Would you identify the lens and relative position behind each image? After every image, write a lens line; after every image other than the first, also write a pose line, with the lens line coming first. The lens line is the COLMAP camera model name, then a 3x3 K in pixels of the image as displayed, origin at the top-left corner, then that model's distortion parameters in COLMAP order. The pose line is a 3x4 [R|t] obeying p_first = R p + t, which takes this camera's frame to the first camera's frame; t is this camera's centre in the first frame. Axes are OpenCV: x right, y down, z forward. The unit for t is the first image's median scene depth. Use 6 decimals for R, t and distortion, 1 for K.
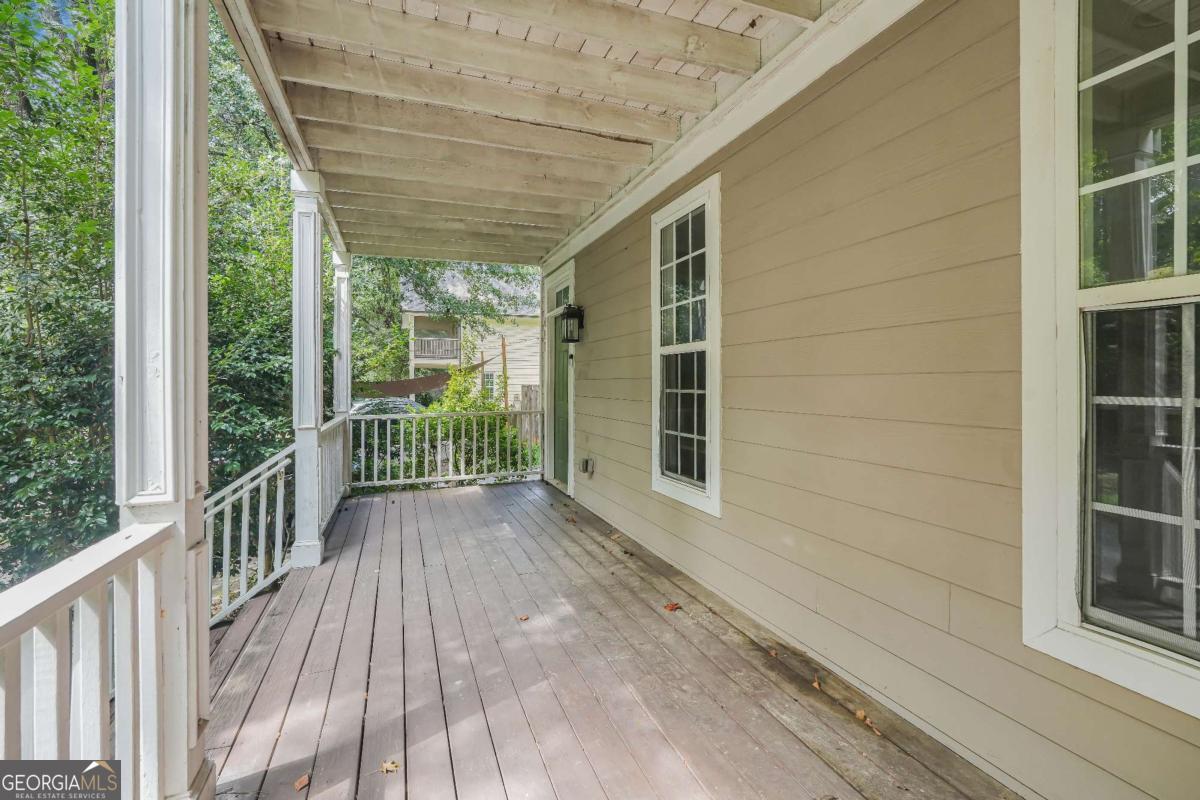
lens RADIAL K [[530.7, 0, 595.7], [0, 530.7, 379.7], [0, 0, 1]] dist [0.000328, 0.000058]
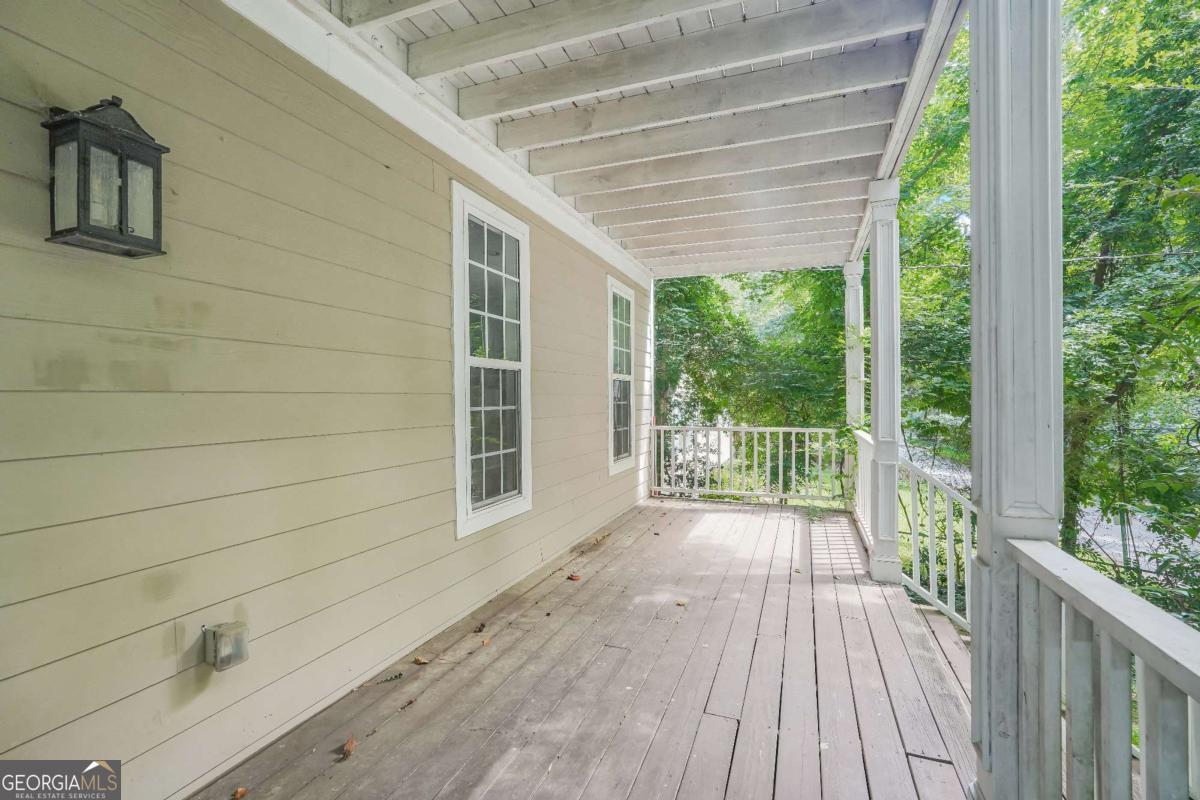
lens RADIAL K [[534.6, 0, 600.0], [0, 534.6, 400.0], [0, 0, 1]] dist [0.000430, 0.000053]
pose [[-0.751026, 0.005419, 0.660251, -0.677016], [0.005174, 0.999984, -0.002322, 0.010765], [-0.660253, 0.001672, -0.751042, 1.750076]]
